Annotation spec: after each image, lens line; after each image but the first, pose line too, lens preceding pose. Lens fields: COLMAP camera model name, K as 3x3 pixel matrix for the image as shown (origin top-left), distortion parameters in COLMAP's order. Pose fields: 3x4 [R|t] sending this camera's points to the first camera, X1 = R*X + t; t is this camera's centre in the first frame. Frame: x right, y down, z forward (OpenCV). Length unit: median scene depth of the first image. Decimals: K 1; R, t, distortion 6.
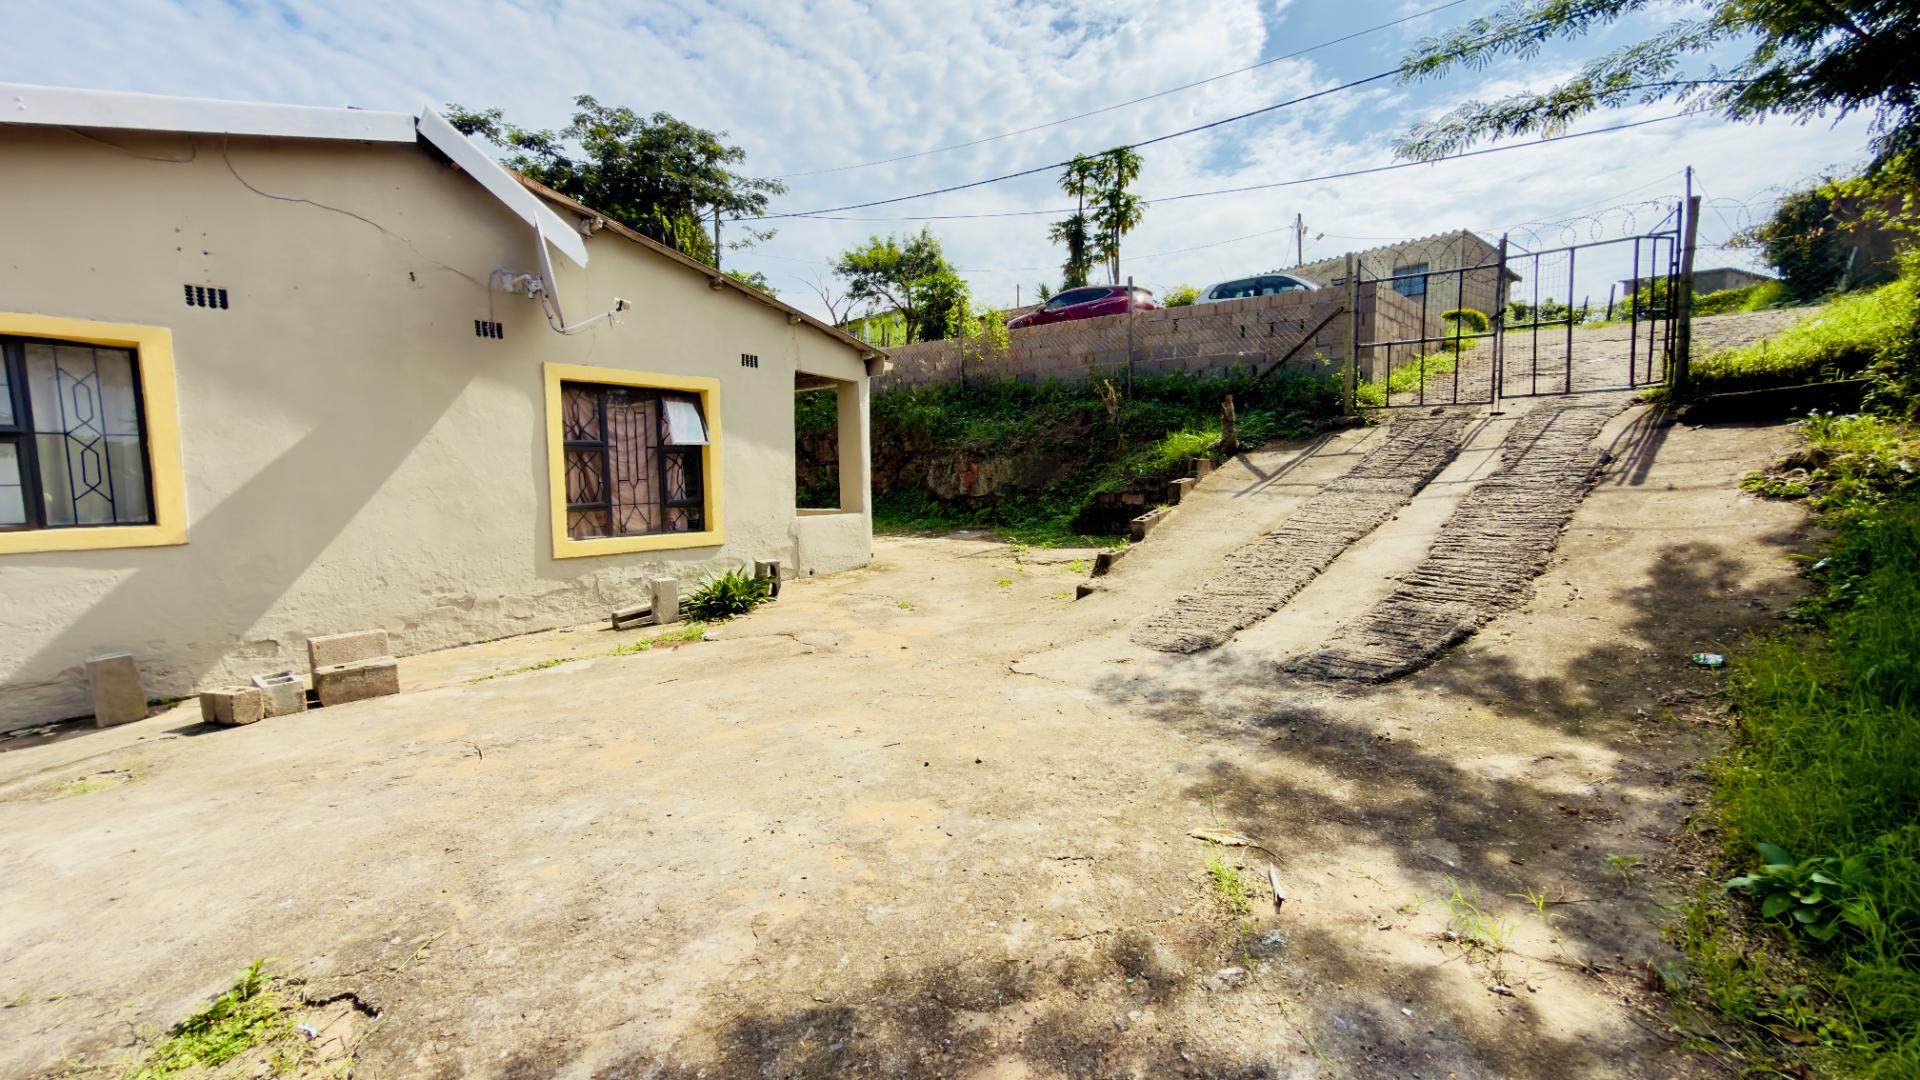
lens RADIAL K [[764.8, 0, 967.2], [0, 764.8, 539.4], [0, 0, 1]] dist [-0.001978, 0.000329]
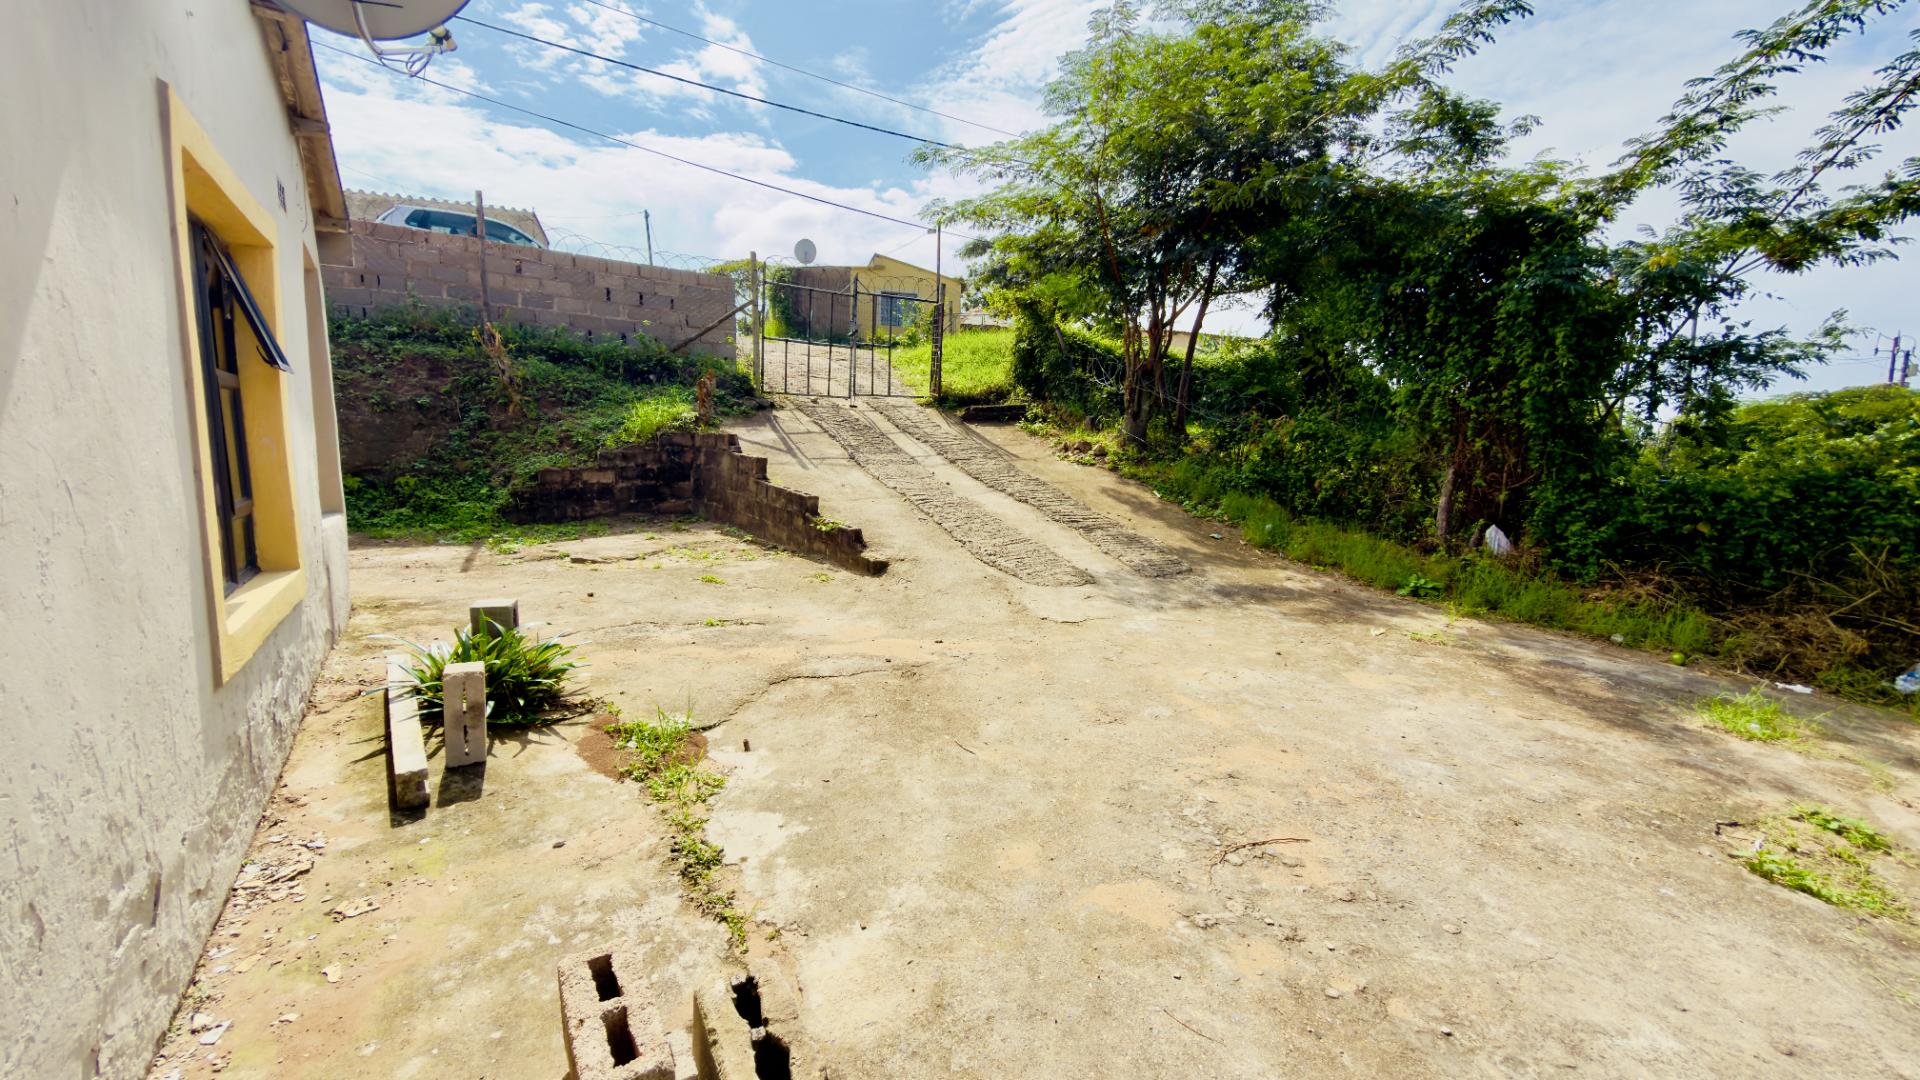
lens RADIAL K [[769.4, 0, 952.9], [0, 769.4, 532.9], [0, 0, 1]] dist [-0.000638, 0.000063]
pose [[0.281347, -0.094966, 0.954895, -0.760753], [0.070238, 0.994460, 0.078207, -0.046235], [-0.957032, 0.045066, 0.286459, 0.584214]]
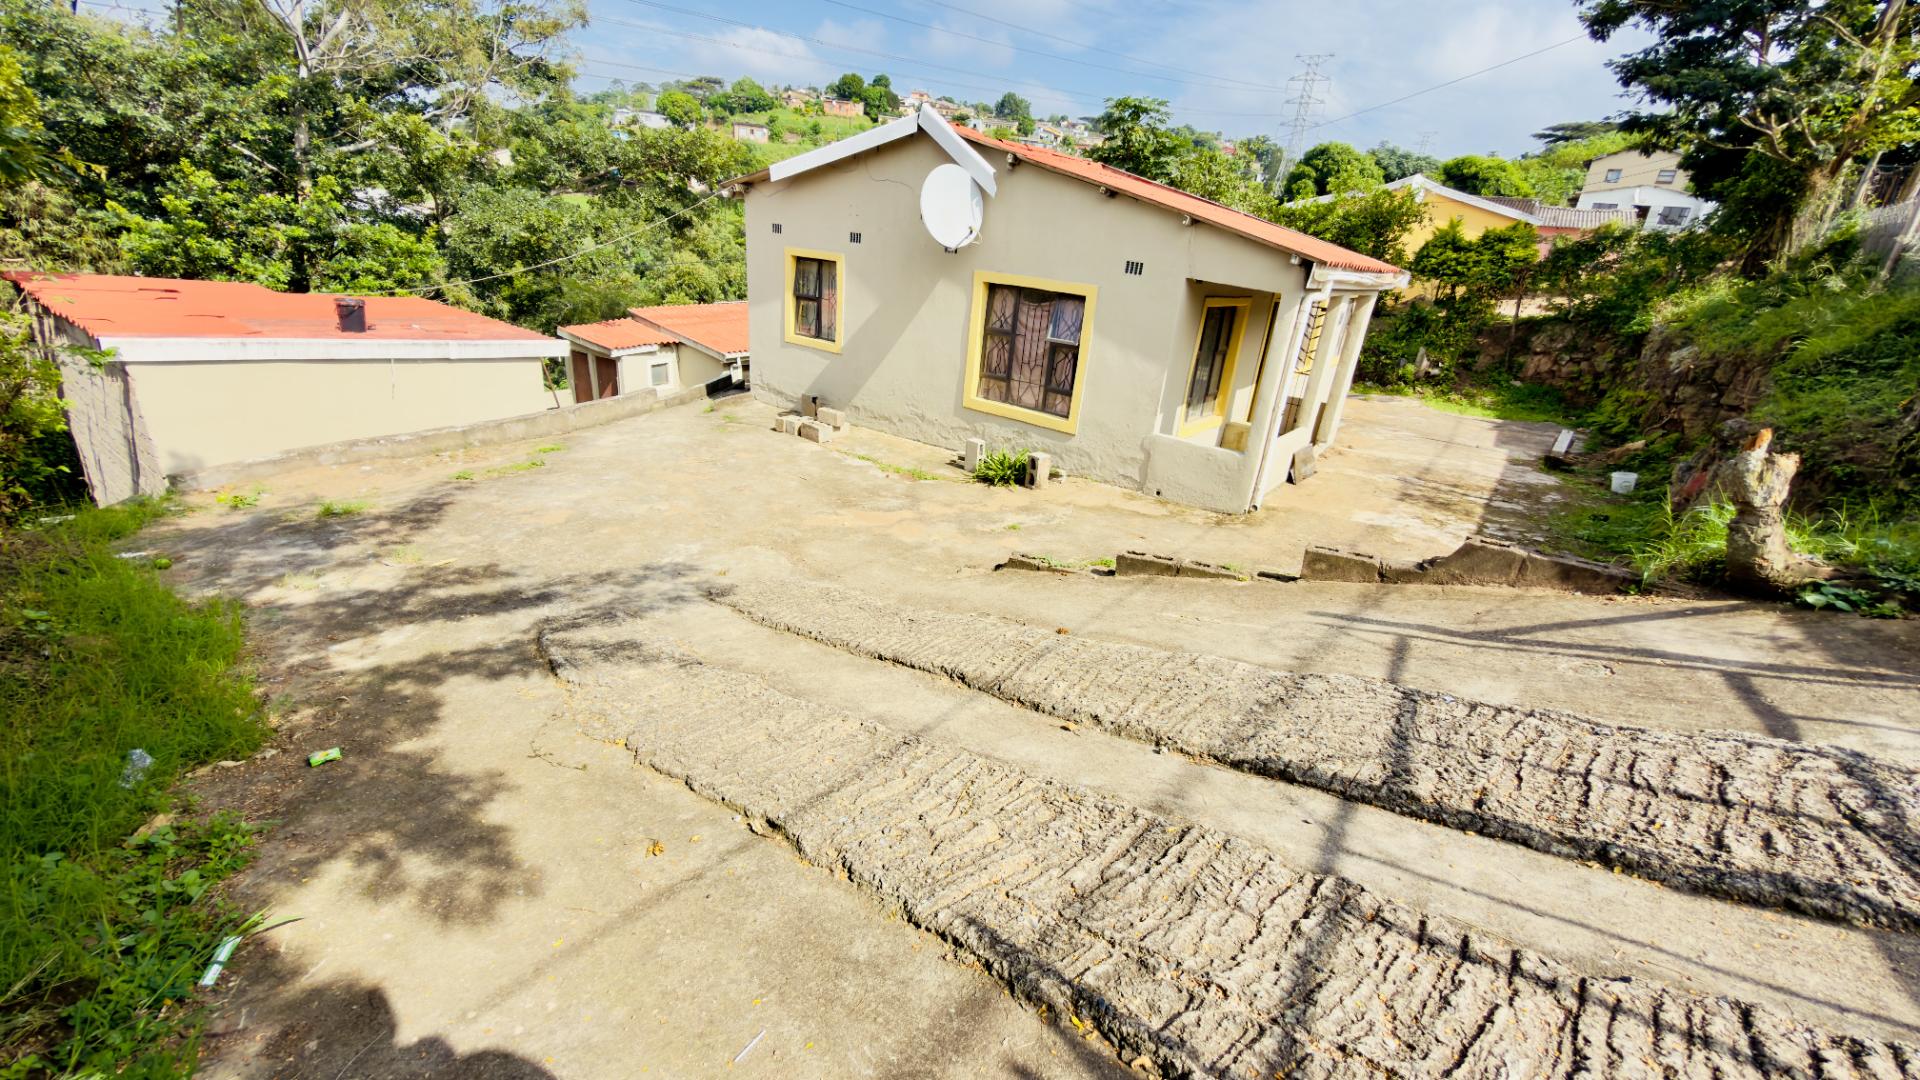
lens RADIAL K [[769.9, 0, 960.0], [0, 769.9, 540.0], [0, 0, 1]] dist [0.002869, -0.000264]
pose [[0.043650, 0.383418, -0.922543, 0.949642], [-0.178986, 0.911484, 0.370353, -0.293354], [0.982883, 0.148956, 0.108412, 0.872956]]
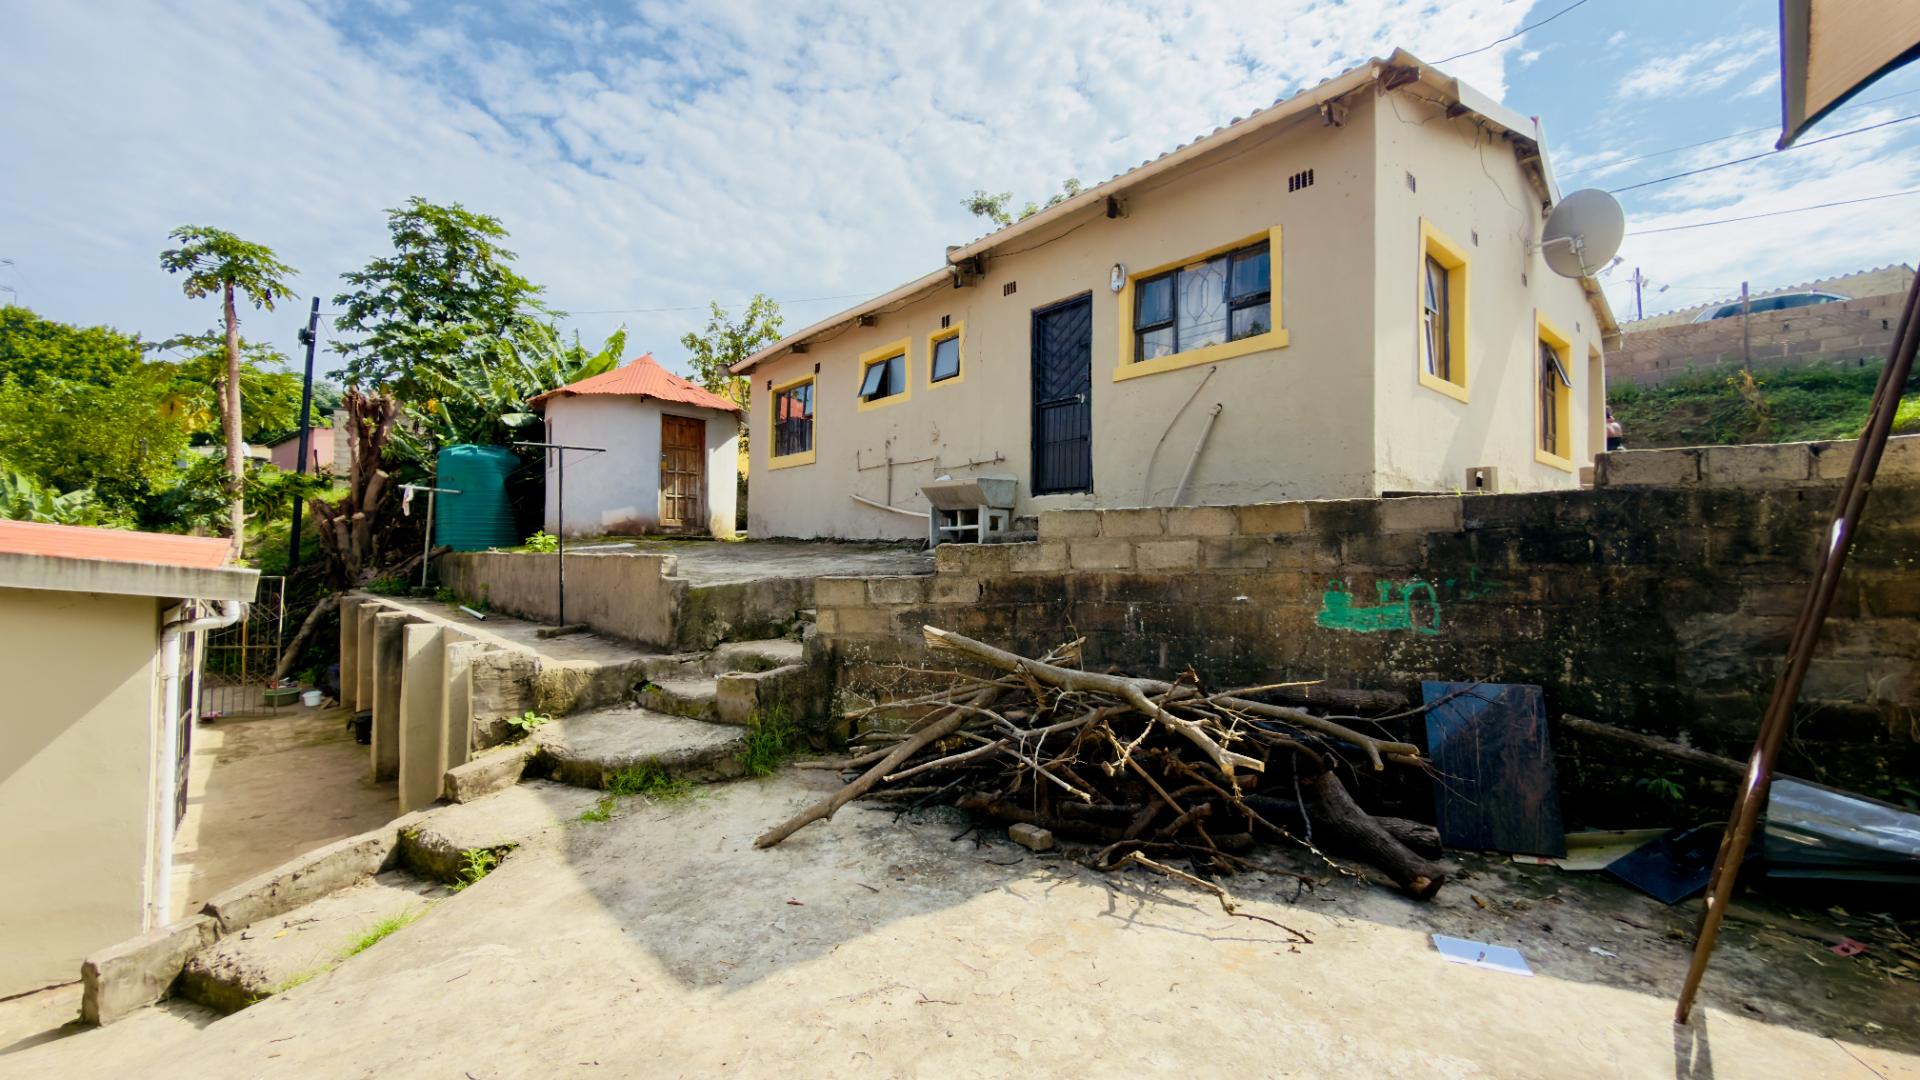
lens RADIAL K [[765.2, 0, 957.7], [0, 765.2, 544.4], [0, 0, 1]] dist [-0.001082, -0.000023]
pose [[0.986559, 0.017360, -0.162480, -1.271527], [-0.034890, 0.993789, -0.105669, 0.329836], [0.159636, 0.109918, 0.981037, -0.384545]]
